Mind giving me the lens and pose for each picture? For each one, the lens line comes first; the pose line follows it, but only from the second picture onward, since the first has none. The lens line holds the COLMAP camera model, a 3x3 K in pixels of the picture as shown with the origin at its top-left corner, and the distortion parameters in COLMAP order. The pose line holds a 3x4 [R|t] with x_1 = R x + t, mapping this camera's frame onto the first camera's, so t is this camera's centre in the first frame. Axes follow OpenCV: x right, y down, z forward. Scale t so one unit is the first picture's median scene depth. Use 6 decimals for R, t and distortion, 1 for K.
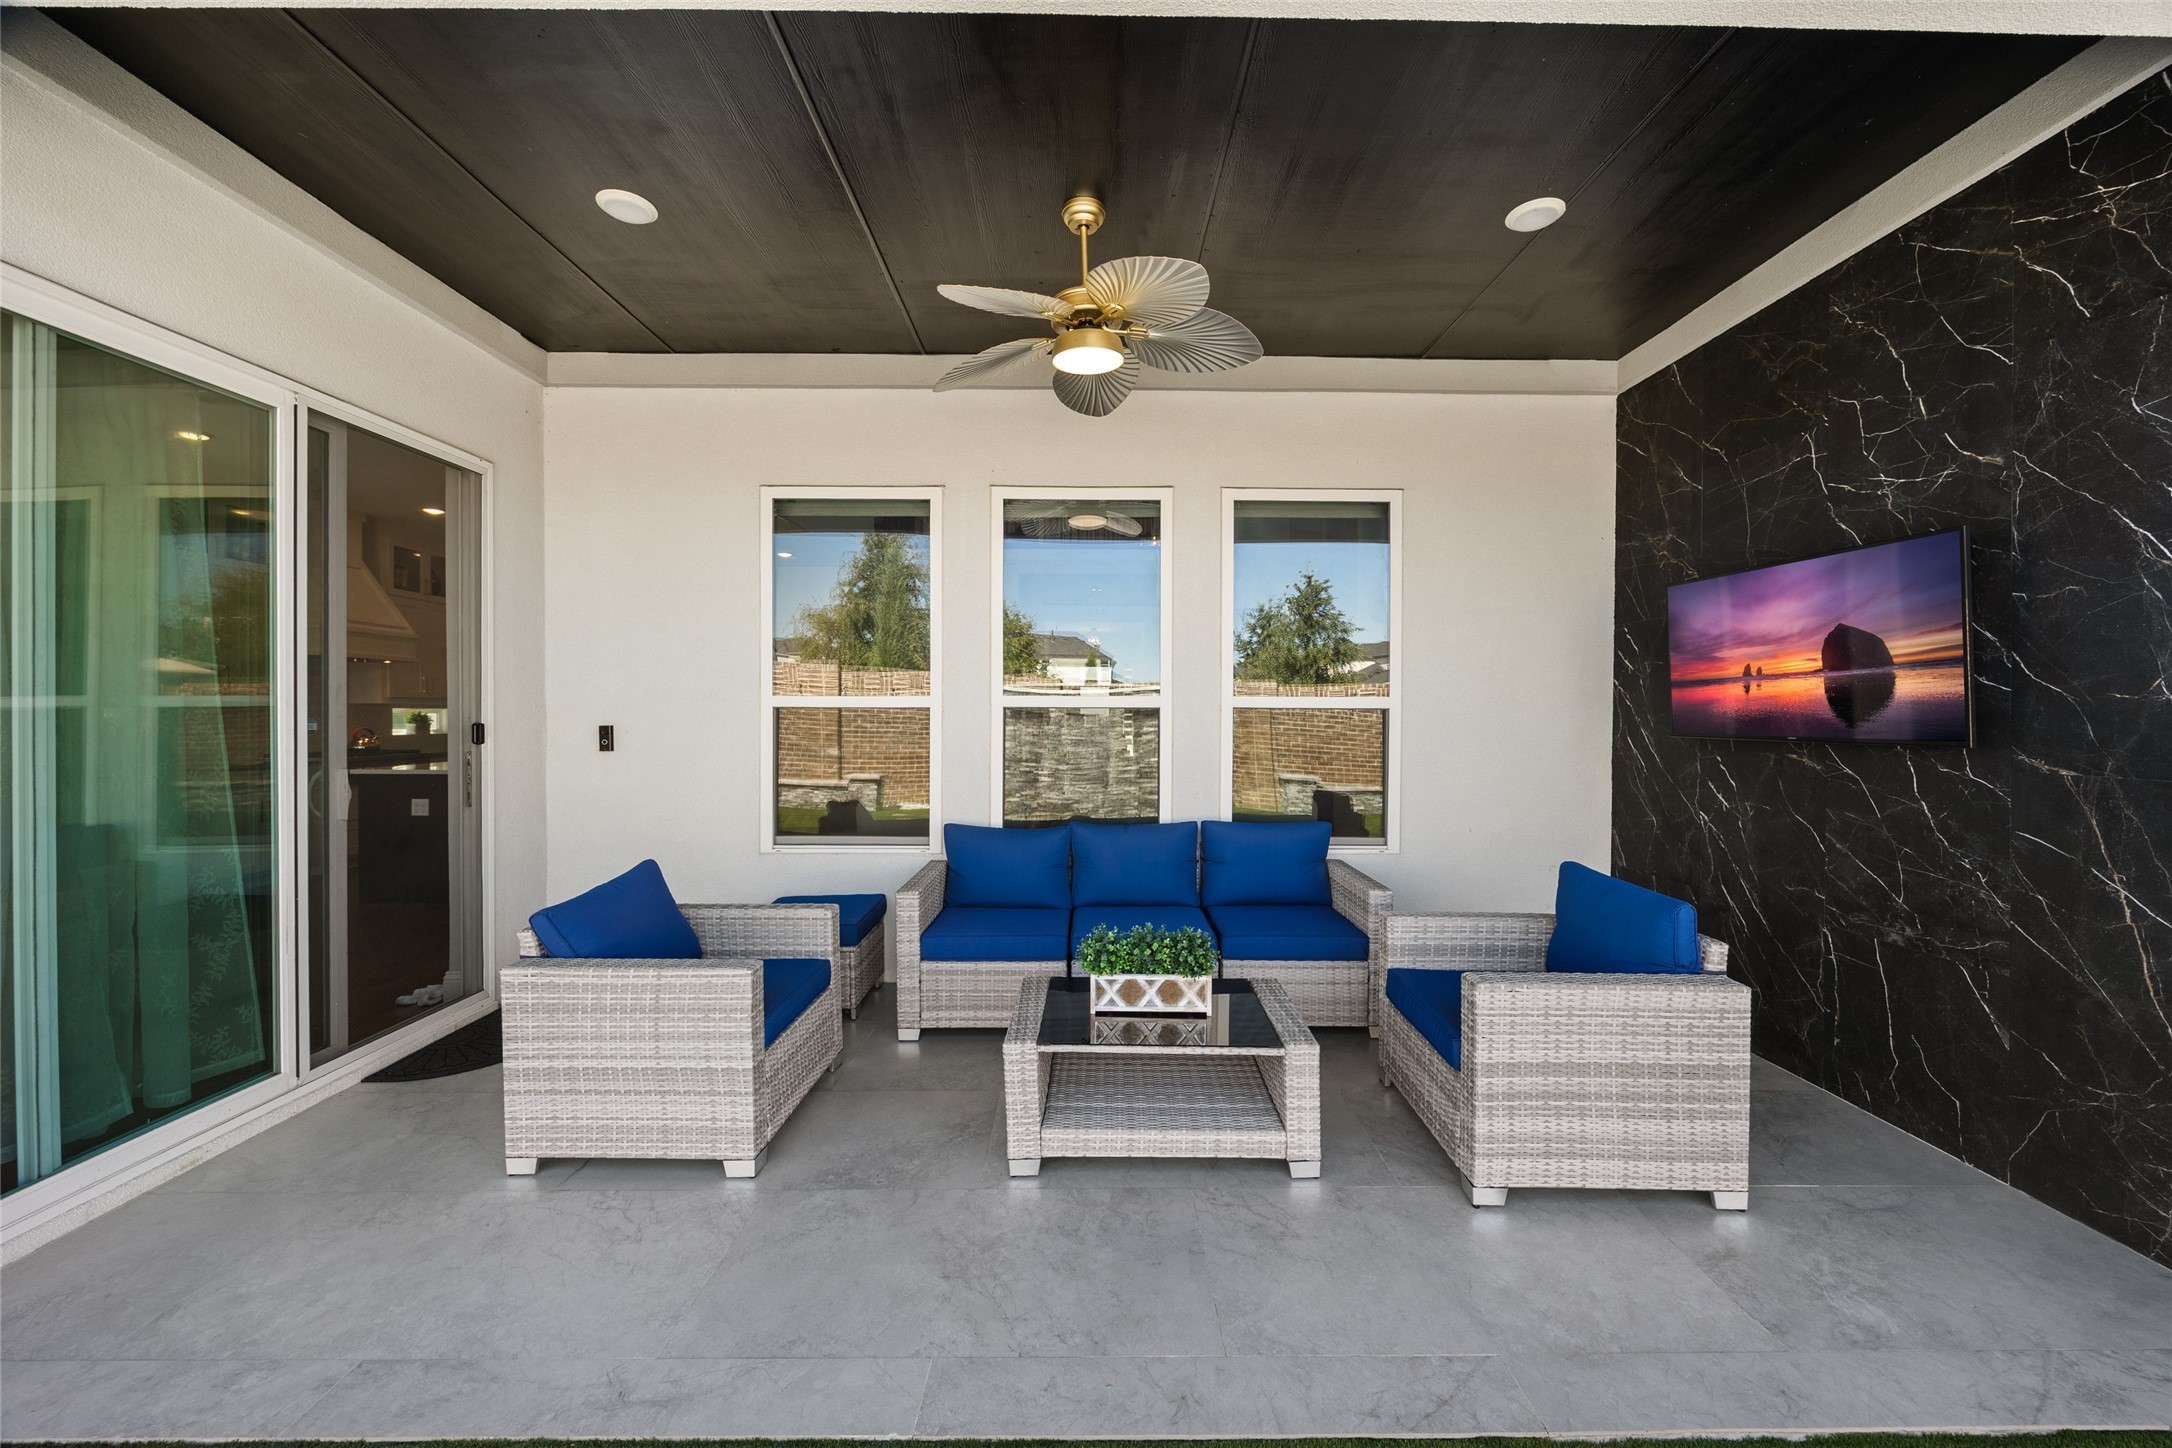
lens RADIAL K [[825.8, 0, 1094.6], [0, 825.8, 714.3], [0, 0, 1]] dist [-0.002583, -0.000206]
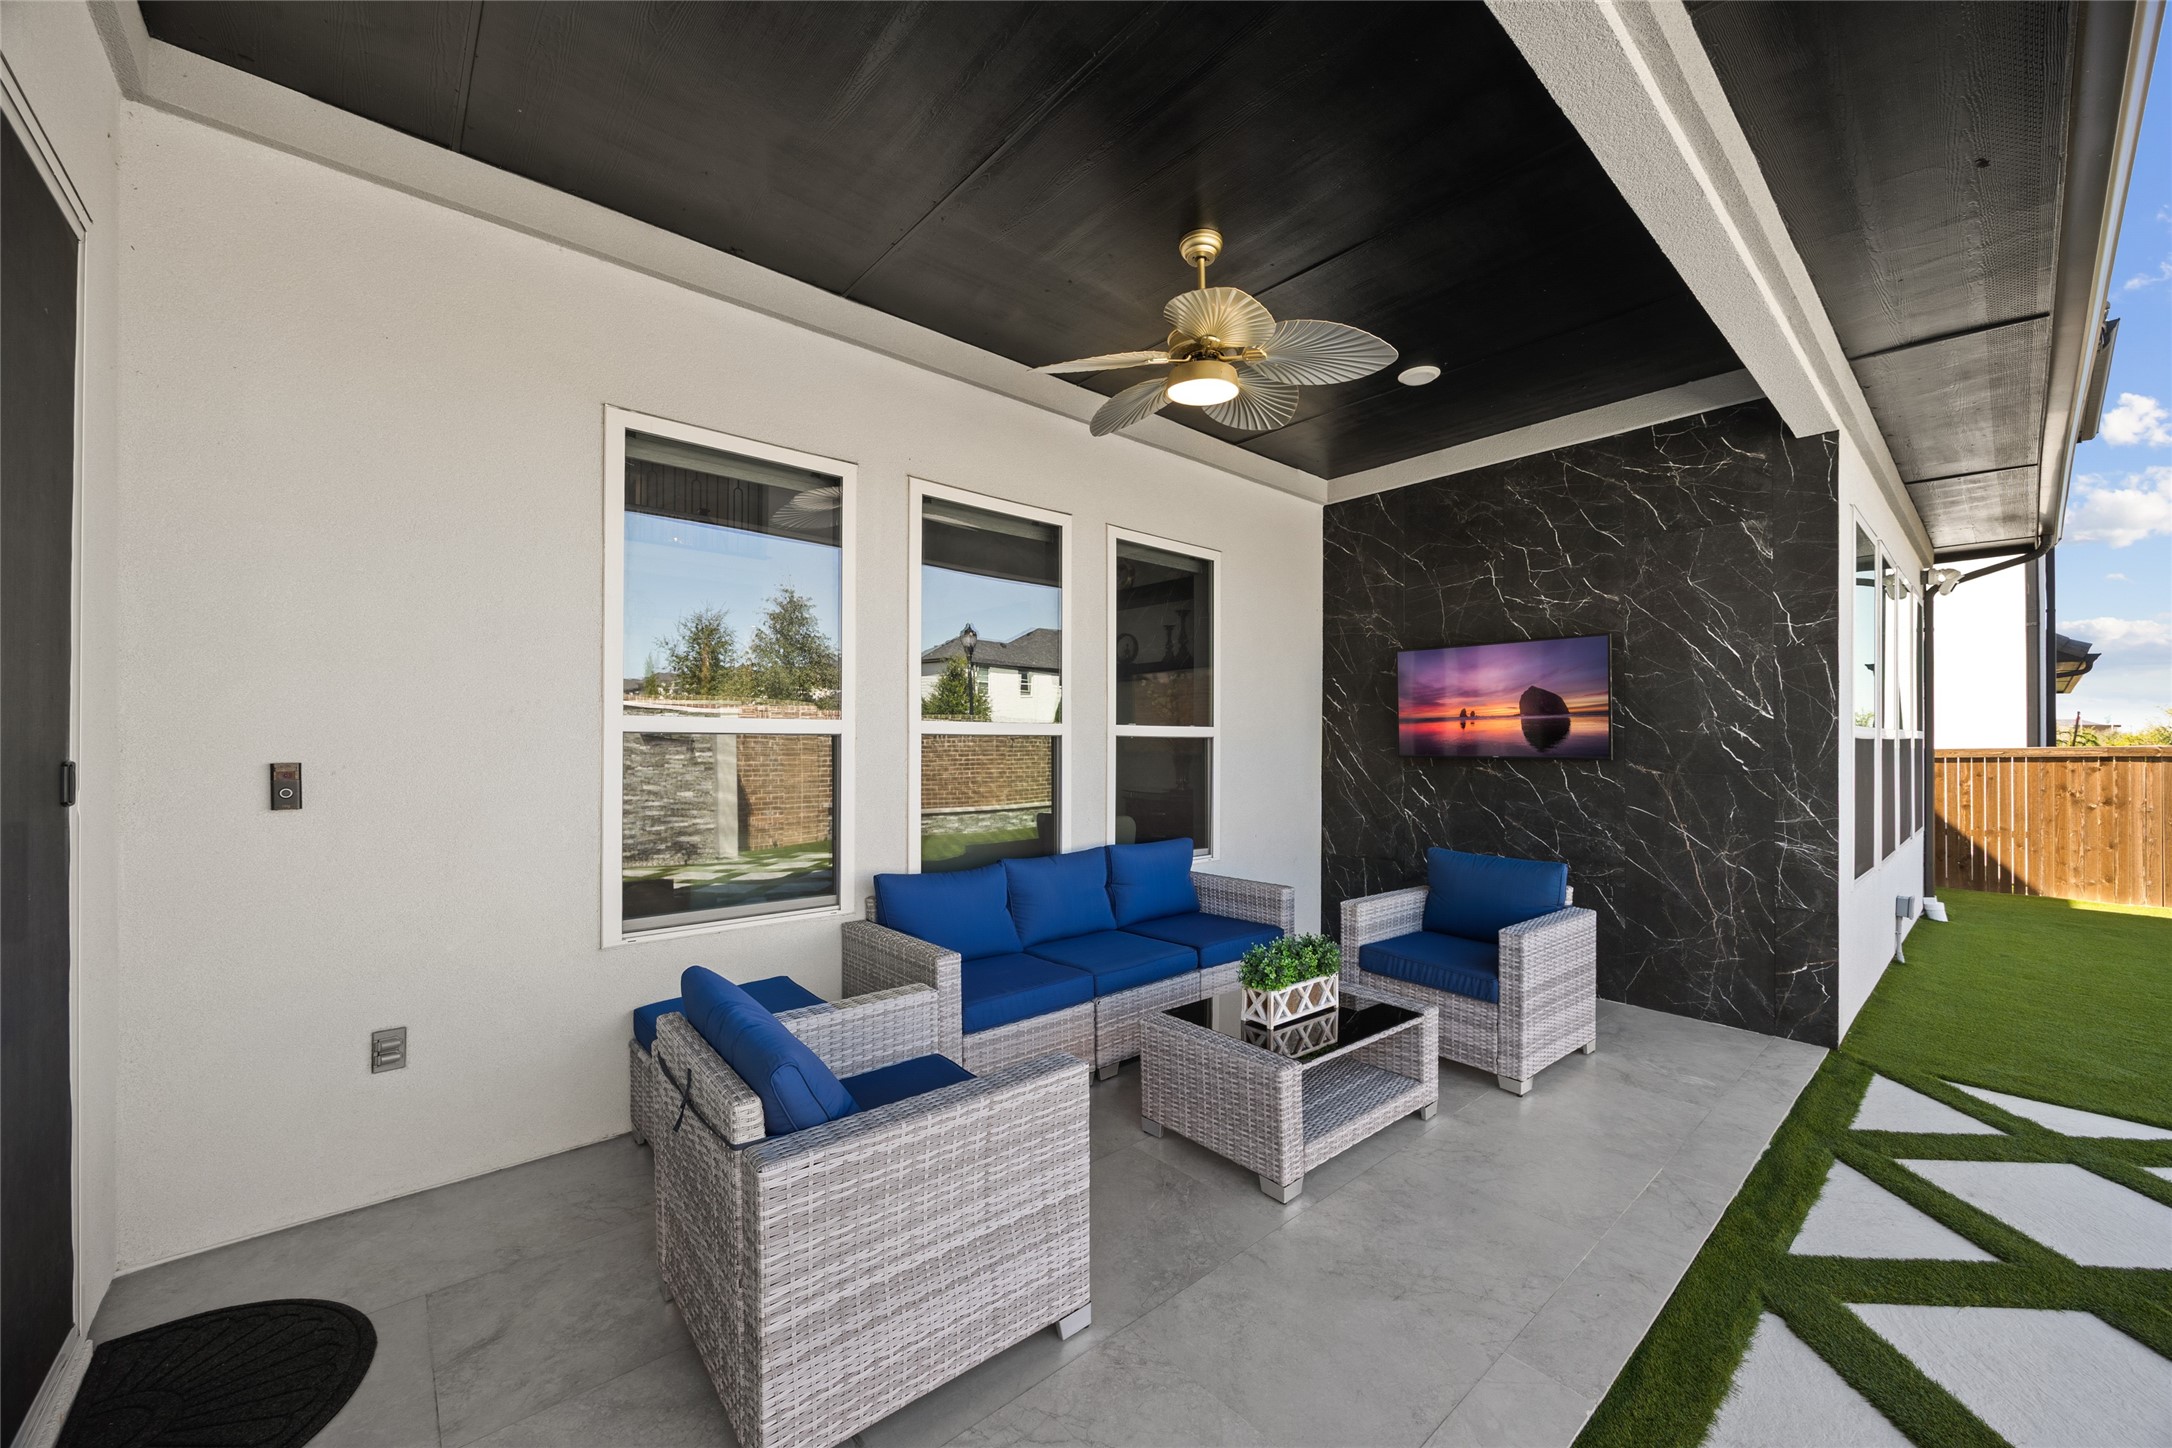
lens RADIAL K [[825.3, 0, 1086.6], [0, 825.3, 739.9], [0, 0, 1]] dist [-0.001297, -0.000402]
pose [[0.756523, 0.001314, 0.653966, -0.852665], [0.001747, 0.999990, -0.004030, 0.002533], [-0.653965, 0.004192, 0.756513, 0.364444]]
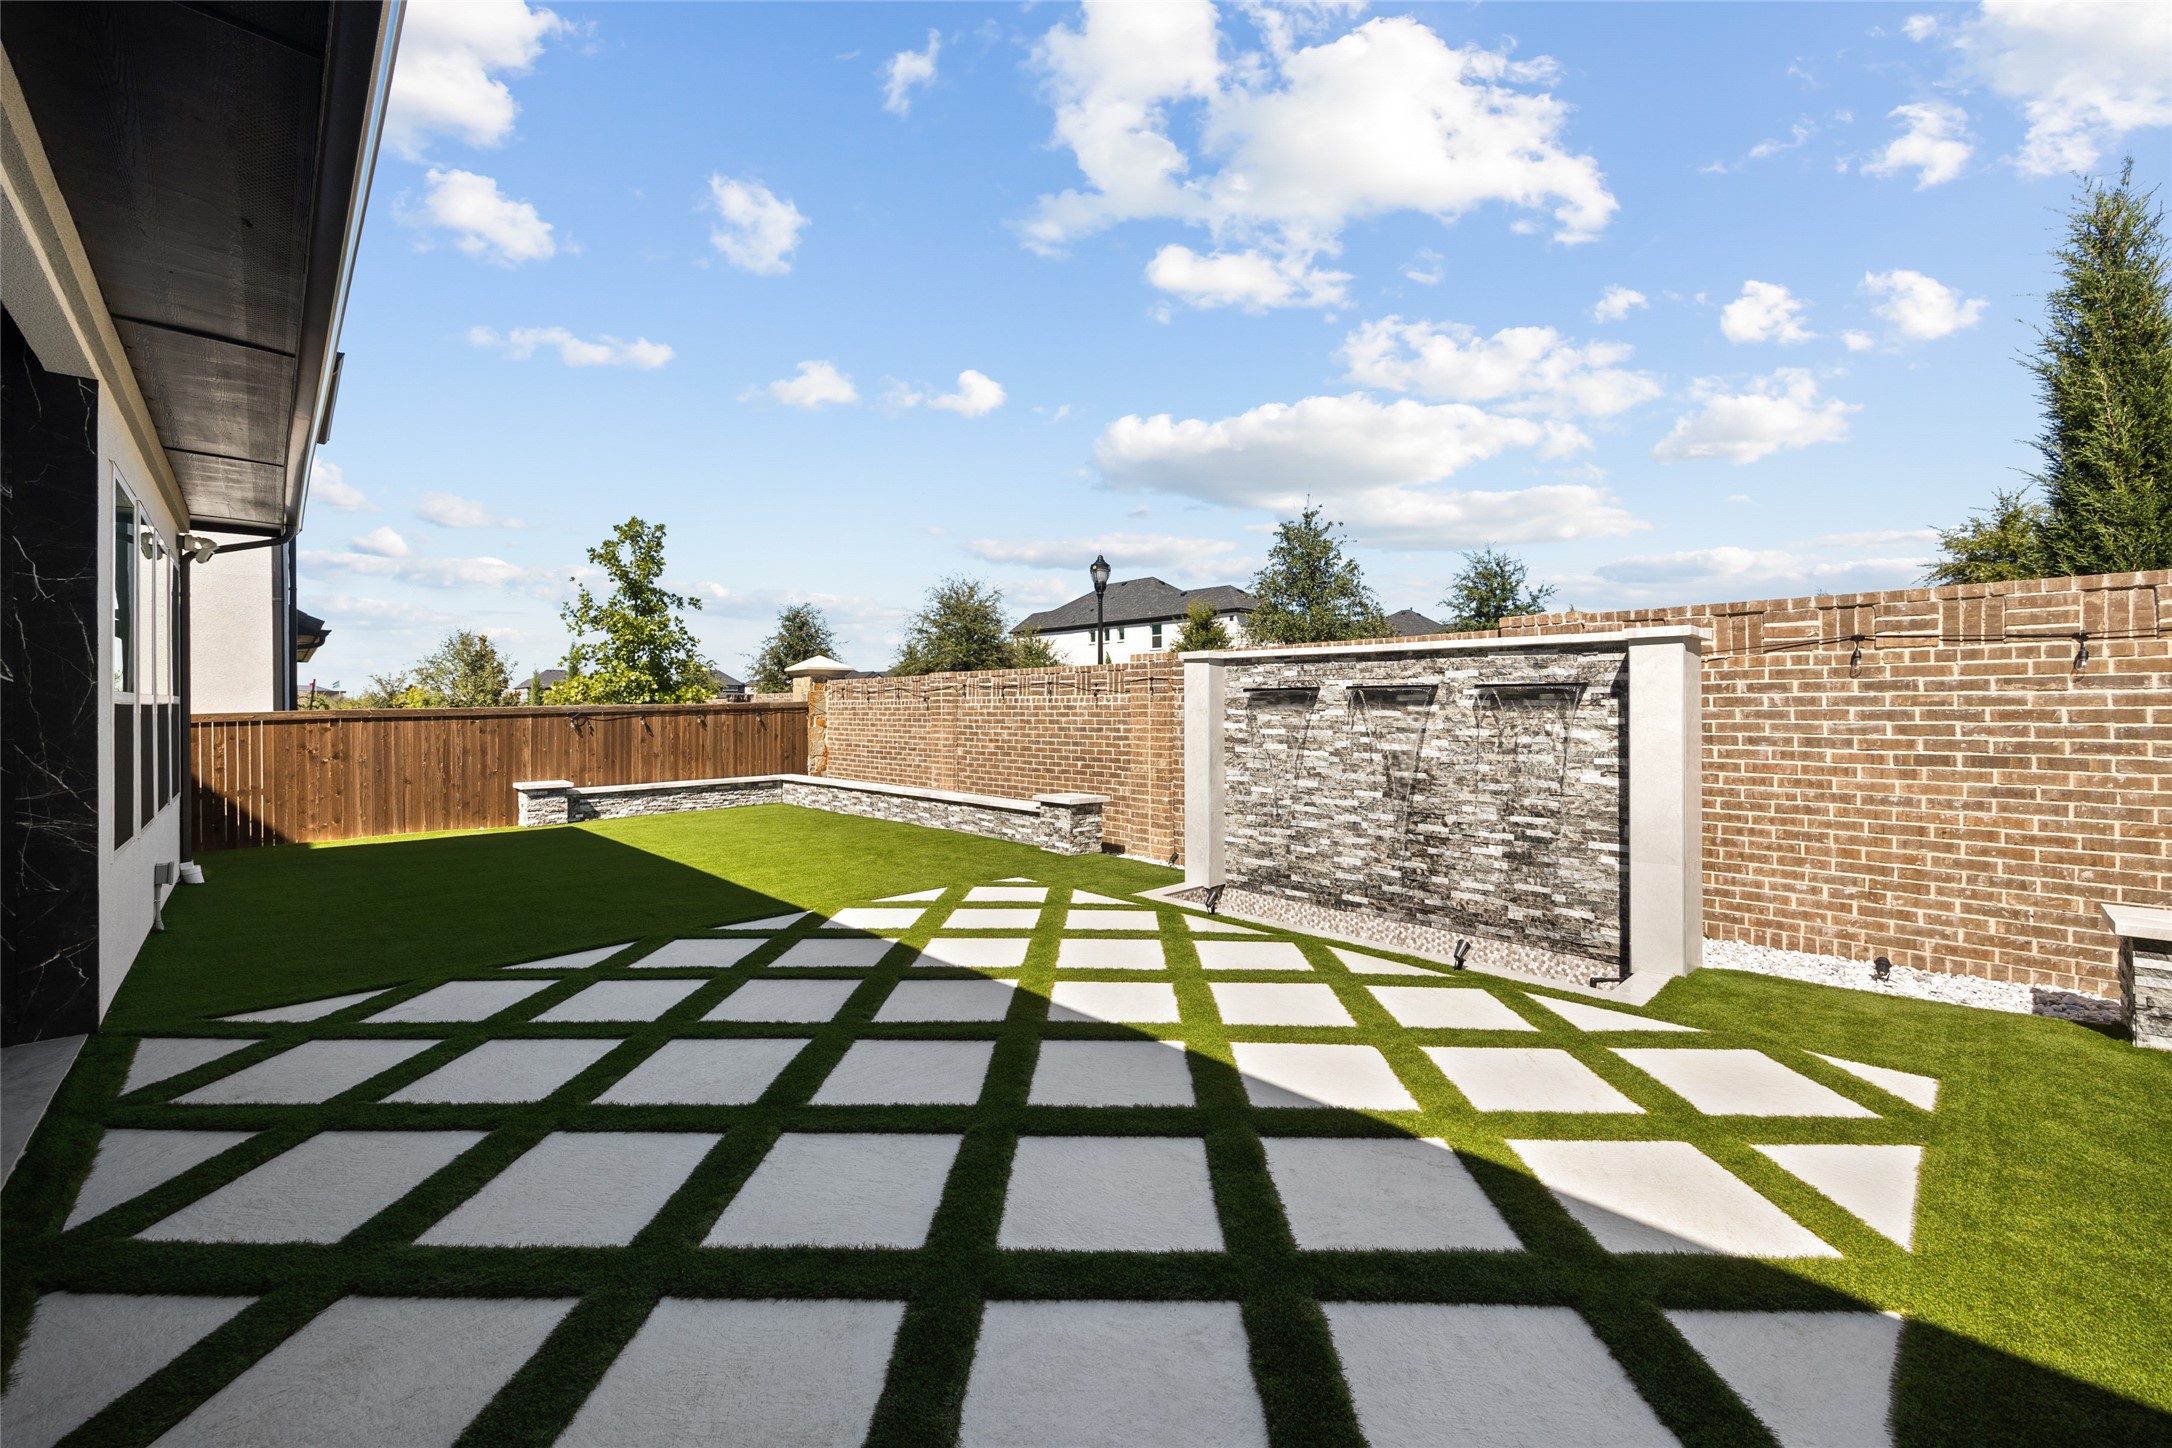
lens RADIAL K [[844.3, 0, 1086.2], [0, 844.3, 700.1], [0, 0, 1]] dist [-0.002464, -0.000656]
pose [[-0.690441, 0.005060, 0.723371, -1.070774], [0.007729, 0.999970, 0.000382, 0.001767], [-0.723348, 0.005855, -0.690459, 0.370005]]
